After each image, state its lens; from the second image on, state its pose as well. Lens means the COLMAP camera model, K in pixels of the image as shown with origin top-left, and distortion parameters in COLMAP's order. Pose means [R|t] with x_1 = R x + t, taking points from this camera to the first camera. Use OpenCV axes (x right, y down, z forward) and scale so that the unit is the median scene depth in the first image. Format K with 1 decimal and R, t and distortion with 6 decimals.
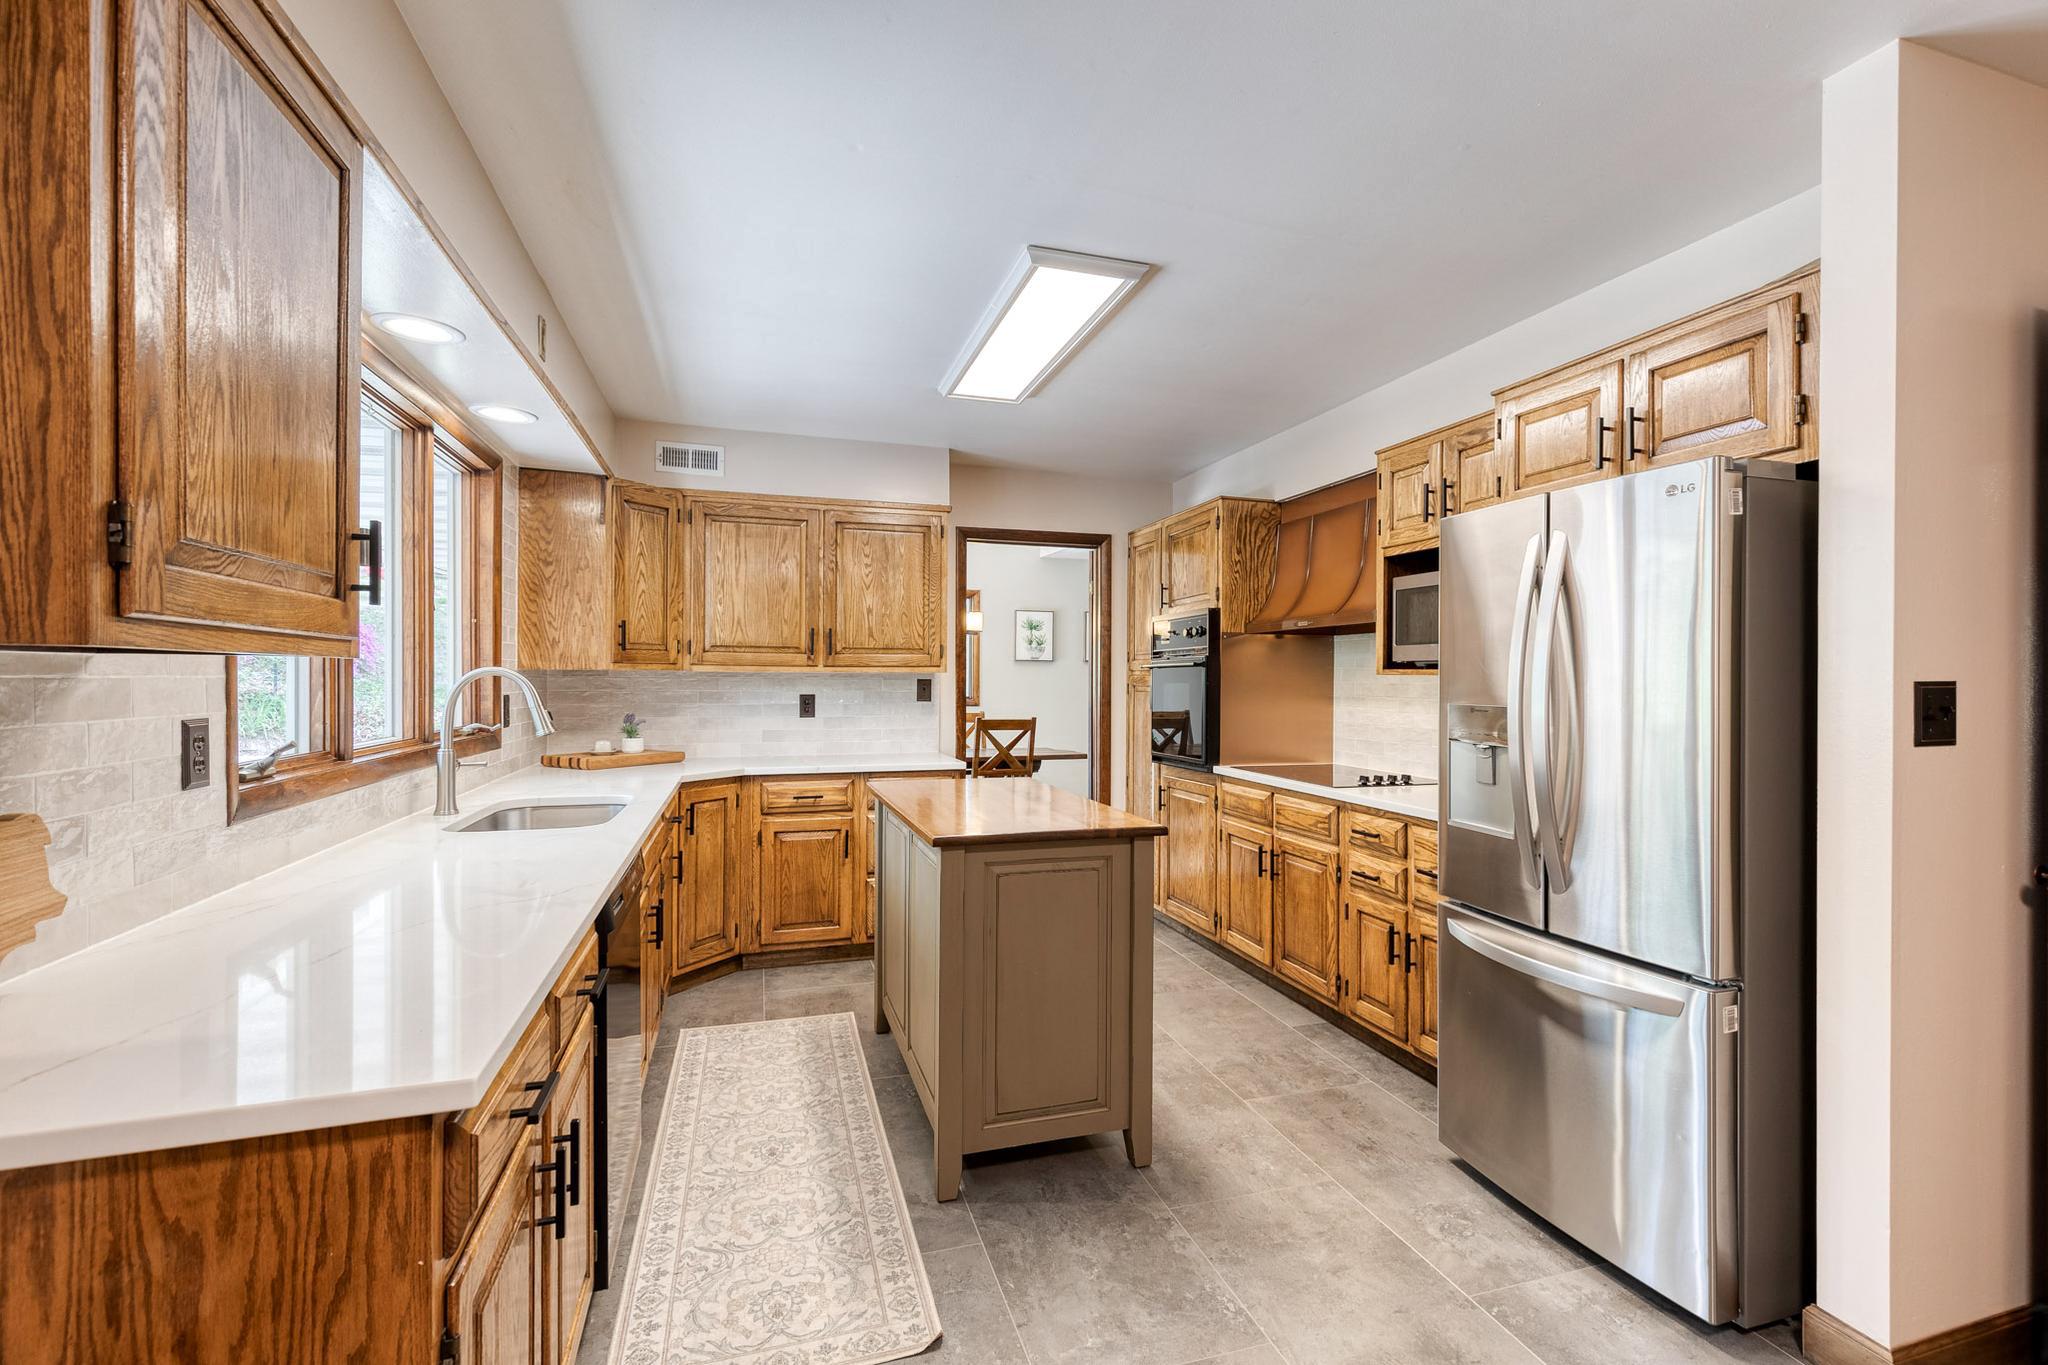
lens RADIAL K [[928.8, 0, 1058.0], [0, 928.8, 678.7], [0, 0, 1]] dist [0.007958, -0.000526]
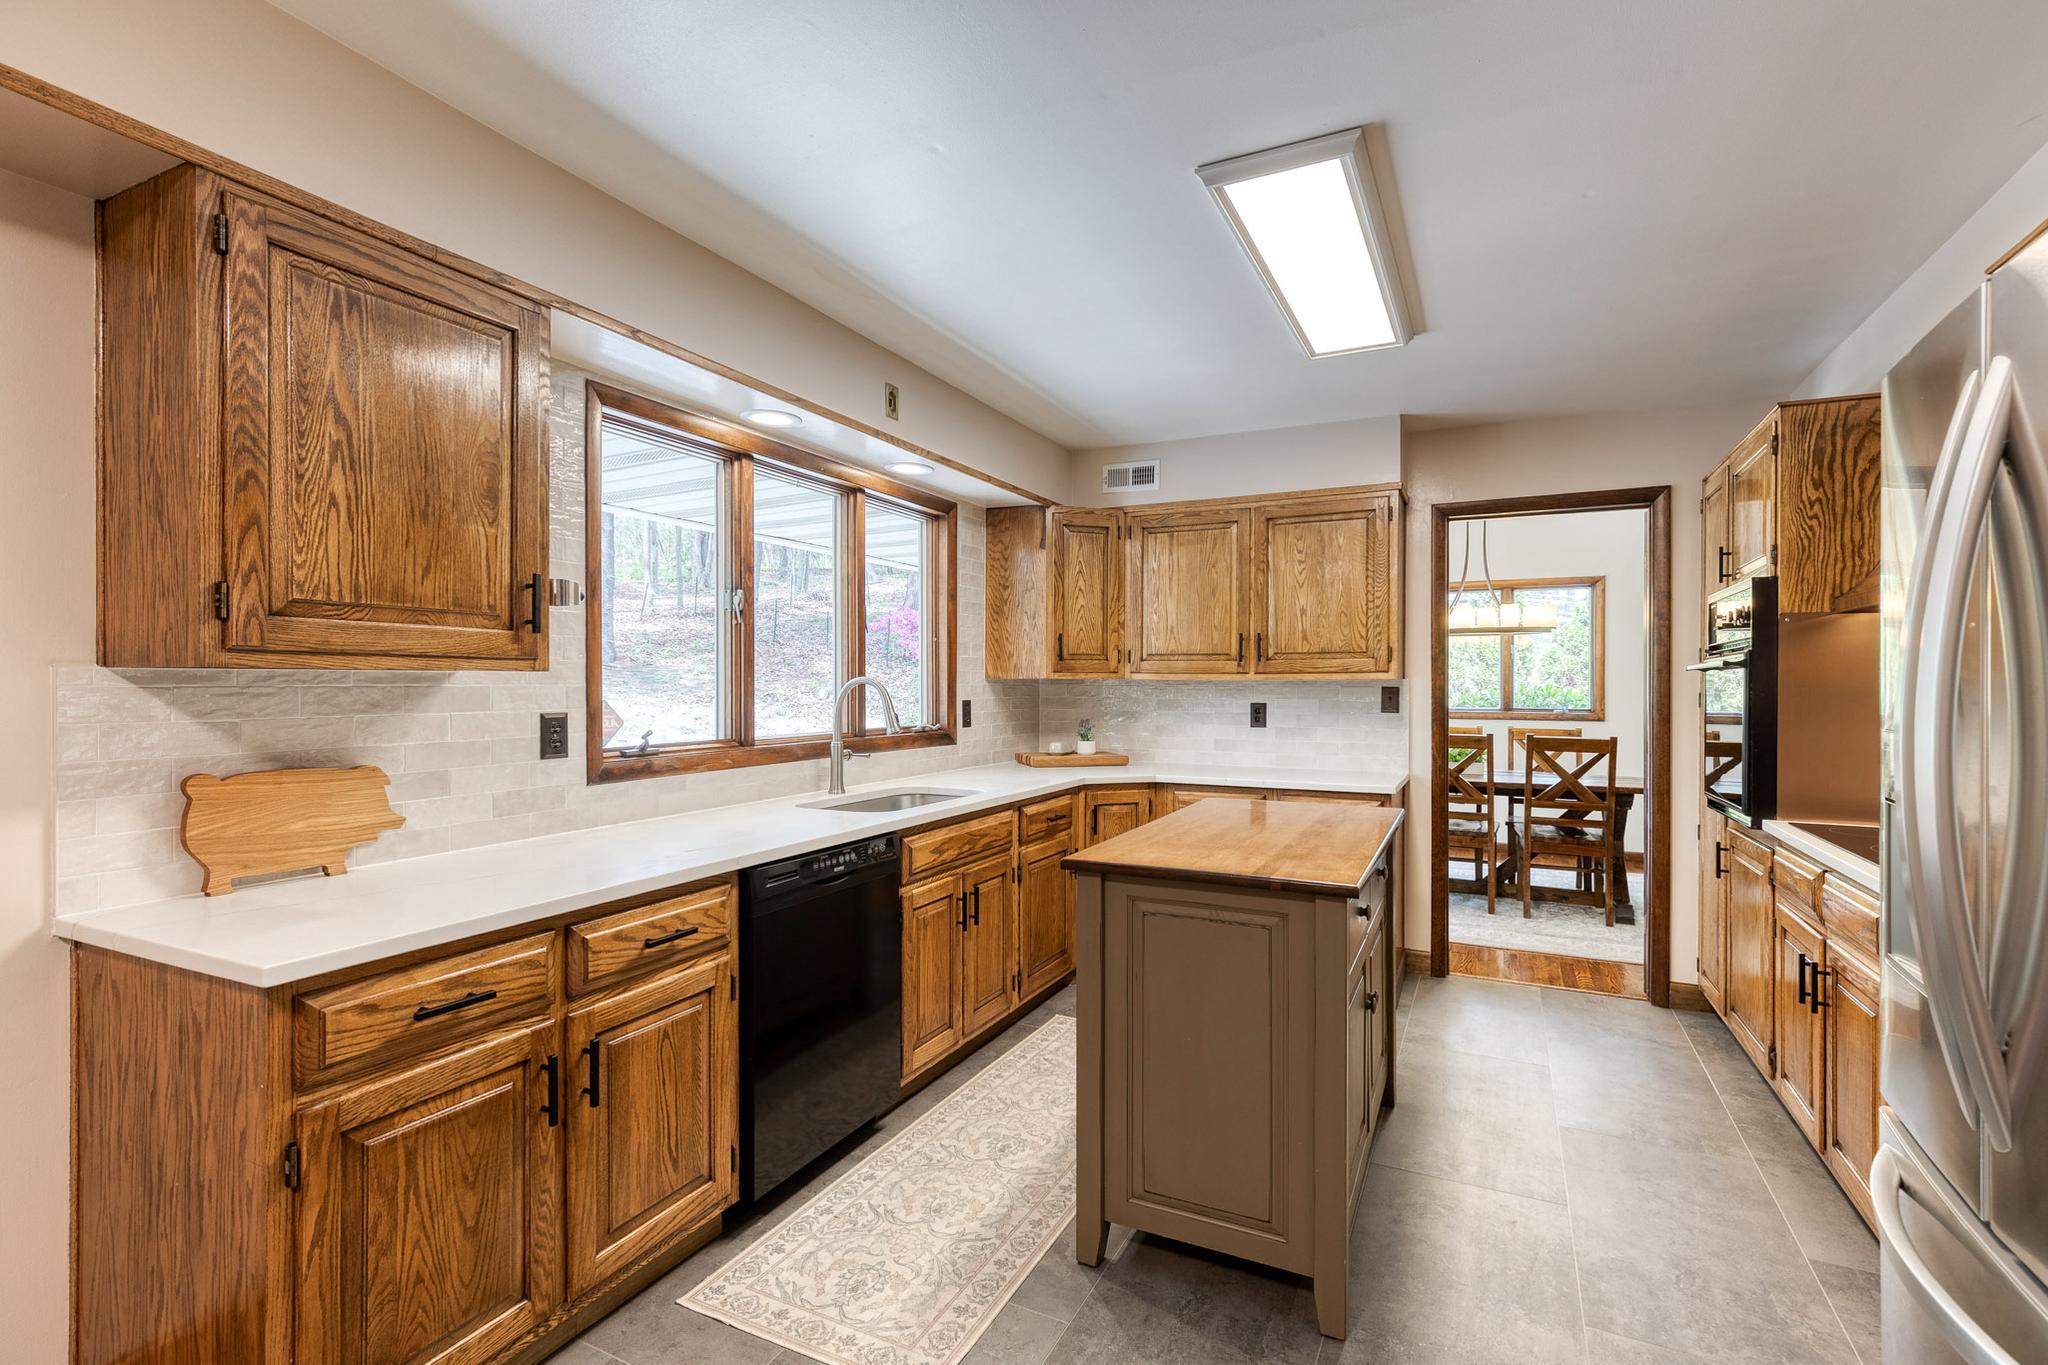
lens RADIAL K [[928.8, 0, 1029.9], [0, 928.8, 685.3], [0, 0, 1]] dist [0.007958, -0.000526]
pose [[0.717425, -0.002570, -0.696631, 0.358670], [0.001338, 0.999996, -0.002311, 0.001215], [0.696635, 0.000726, 0.717426, 0.238379]]
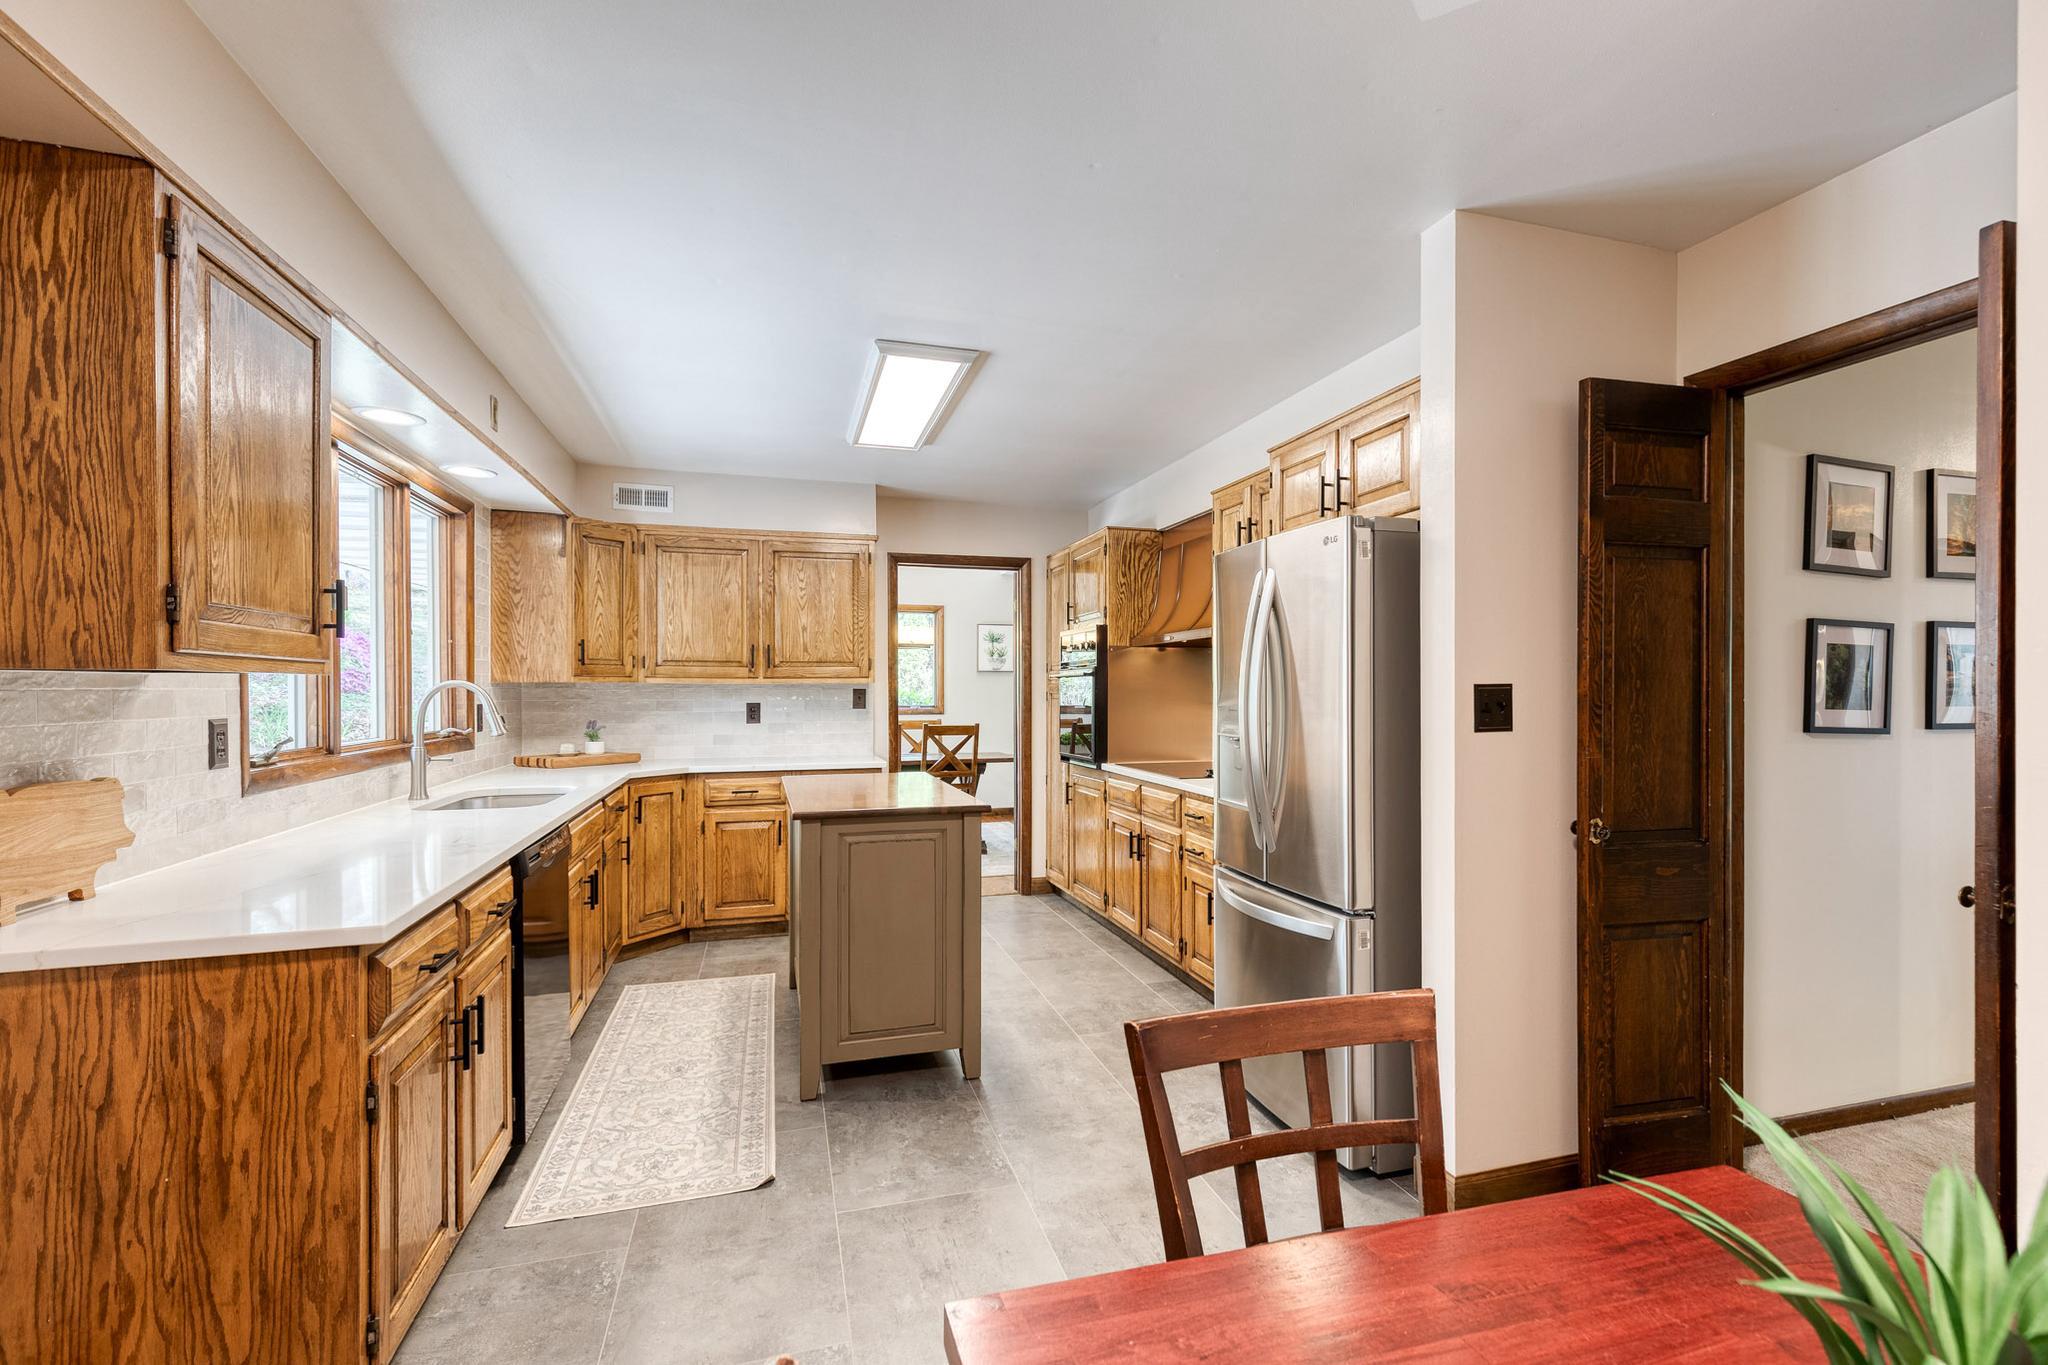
lens RADIAL K [[928.8, 0, 1056.6], [0, 928.8, 688.5], [0, 0, 1]] dist [0.007958, -0.000526]
pose [[0.999871, -0.006461, -0.014731, 0.182843], [0.006459, 0.999979, -0.000168, 0.003006], [0.014731, 0.000073, 0.999891, -0.196931]]
